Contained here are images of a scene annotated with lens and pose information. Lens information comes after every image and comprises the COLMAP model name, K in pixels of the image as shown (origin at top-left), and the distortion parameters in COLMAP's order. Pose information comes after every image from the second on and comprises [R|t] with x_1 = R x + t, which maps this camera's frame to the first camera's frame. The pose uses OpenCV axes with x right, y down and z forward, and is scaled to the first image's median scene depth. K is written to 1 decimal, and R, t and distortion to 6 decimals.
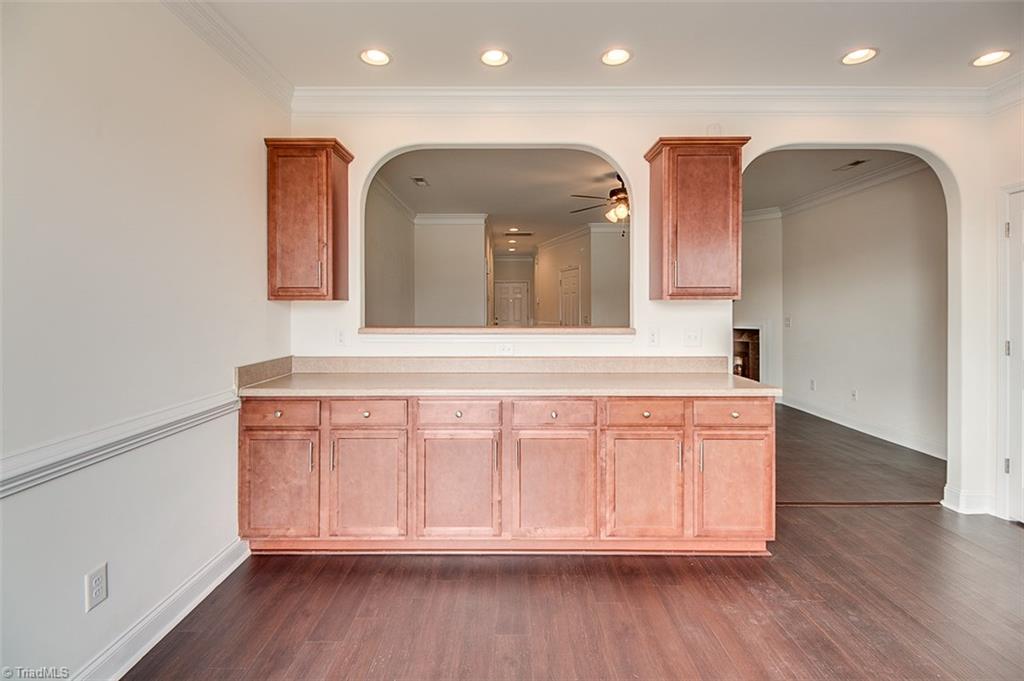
lens RADIAL K [[474.1, 0, 510.9], [0, 474.1, 305.5], [0, 0, 1]] dist [-0.000353, -0.000385]
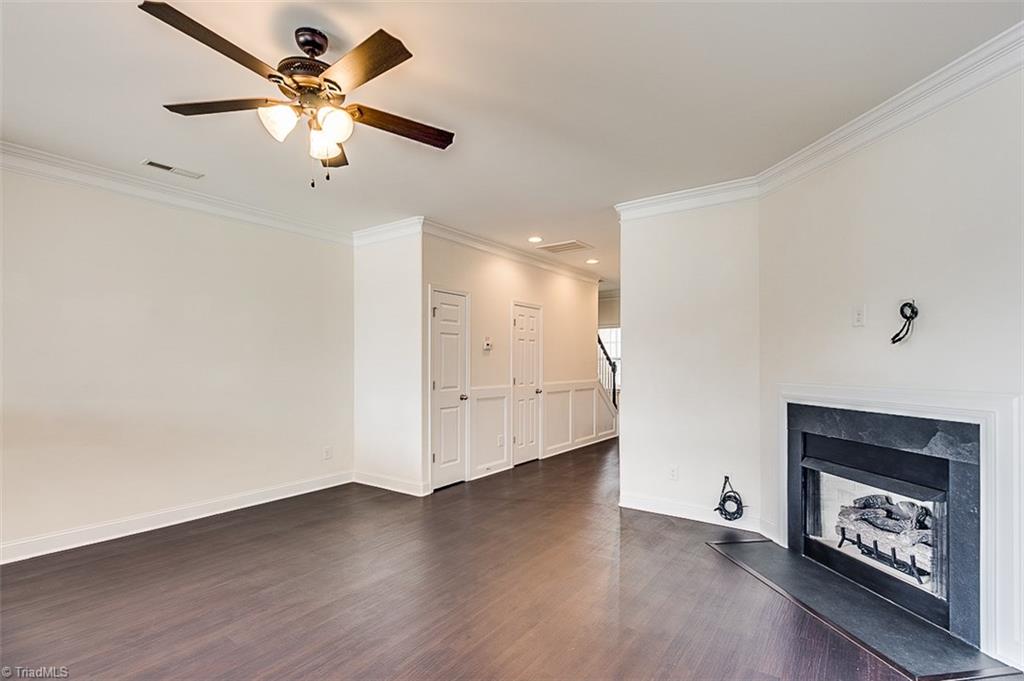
lens RADIAL K [[482.2, 0, 518.7], [0, 482.2, 361.3], [0, 0, 1]] dist [0.000123, -0.000163]
pose [[0.812911, -0.001296, -0.582386, 0.456685], [0.004236, 0.999984, 0.003687, 0.005402], [0.582372, -0.005464, 0.812904, 0.552199]]
